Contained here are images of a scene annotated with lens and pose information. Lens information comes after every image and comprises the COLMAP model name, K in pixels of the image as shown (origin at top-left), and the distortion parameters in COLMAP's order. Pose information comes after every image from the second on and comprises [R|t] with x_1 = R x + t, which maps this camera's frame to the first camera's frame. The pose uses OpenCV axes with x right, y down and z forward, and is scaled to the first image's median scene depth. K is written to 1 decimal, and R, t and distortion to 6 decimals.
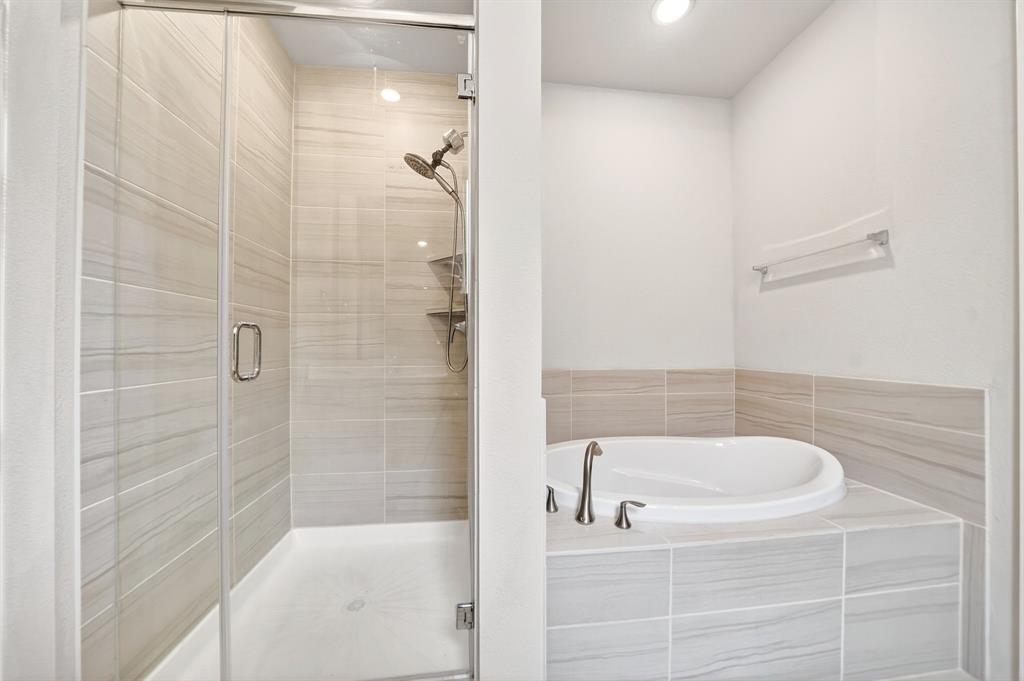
lens RADIAL K [[403.4, 0, 516.6], [0, 403.4, 340.3], [0, 0, 1]] dist [-0.002920, -0.000170]
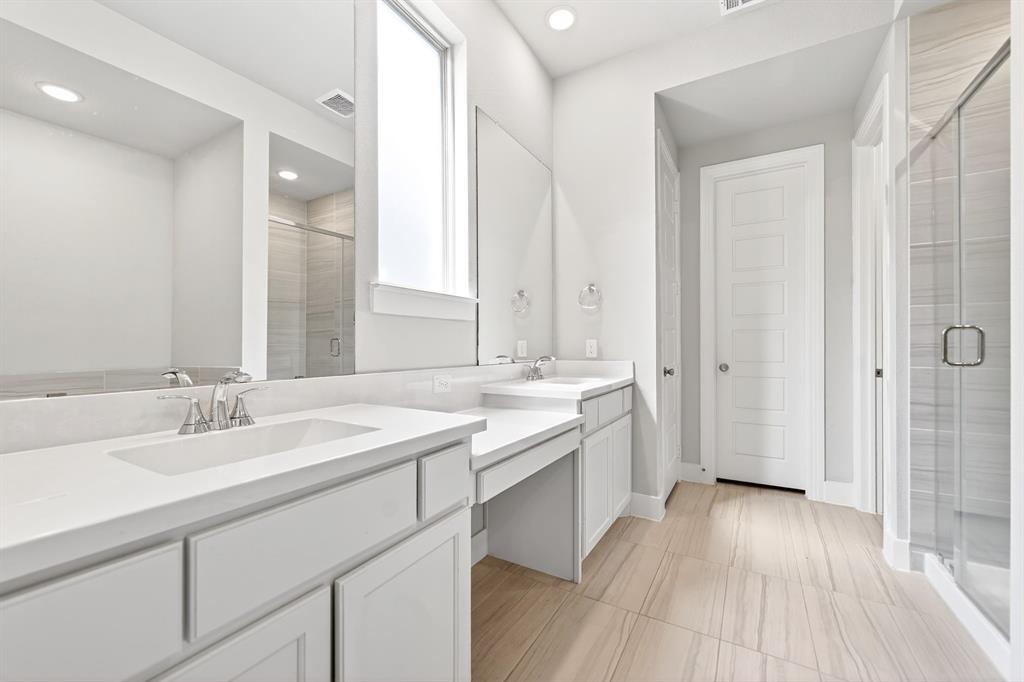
lens RADIAL K [[403.4, 0, 513.4], [0, 403.4, 342.6], [0, 0, 1]] dist [-0.002920, -0.000170]
pose [[-0.621194, -0.000712, -0.783657, 1.469213], [0.014441, 0.999819, -0.012356, 0.010191], [0.783524, -0.018992, -0.621071, 0.670100]]
